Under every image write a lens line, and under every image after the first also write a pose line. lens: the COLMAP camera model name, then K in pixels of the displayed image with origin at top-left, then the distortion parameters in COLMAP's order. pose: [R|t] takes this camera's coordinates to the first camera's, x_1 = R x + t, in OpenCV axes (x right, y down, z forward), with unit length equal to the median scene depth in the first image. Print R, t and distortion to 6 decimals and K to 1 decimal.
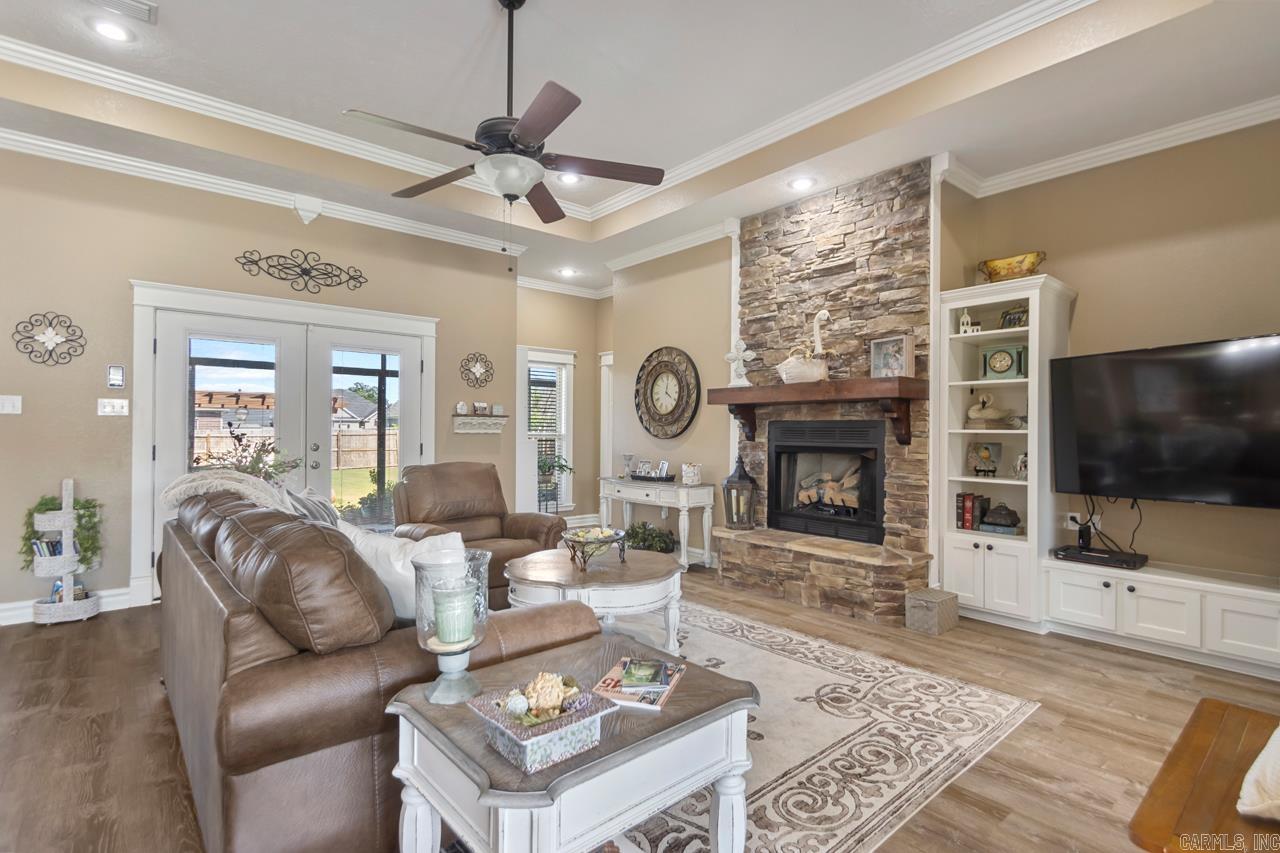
lens RADIAL K [[597.9, 0, 645.0], [0, 597.9, 429.2], [0, 0, 1]] dist [0.002677, -0.002435]
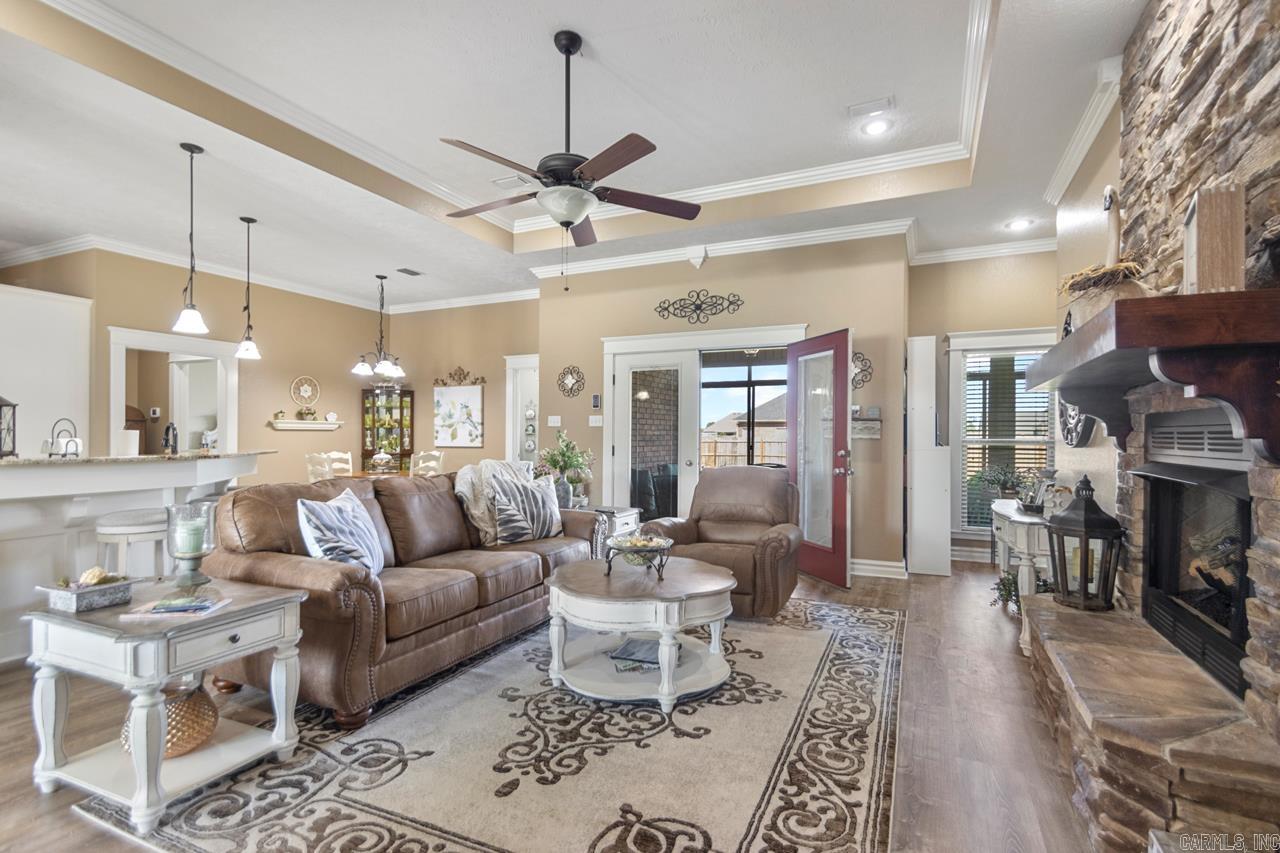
lens RADIAL K [[597.9, 0, 676.4], [0, 597.9, 436.4], [0, 0, 1]] dist [0.002677, -0.002435]
pose [[0.443248, -0.002854, -0.896395, 0.668500], [0.001556, 0.999996, -0.002414, 0.008371], [0.896398, -0.000325, 0.443250, 0.534452]]
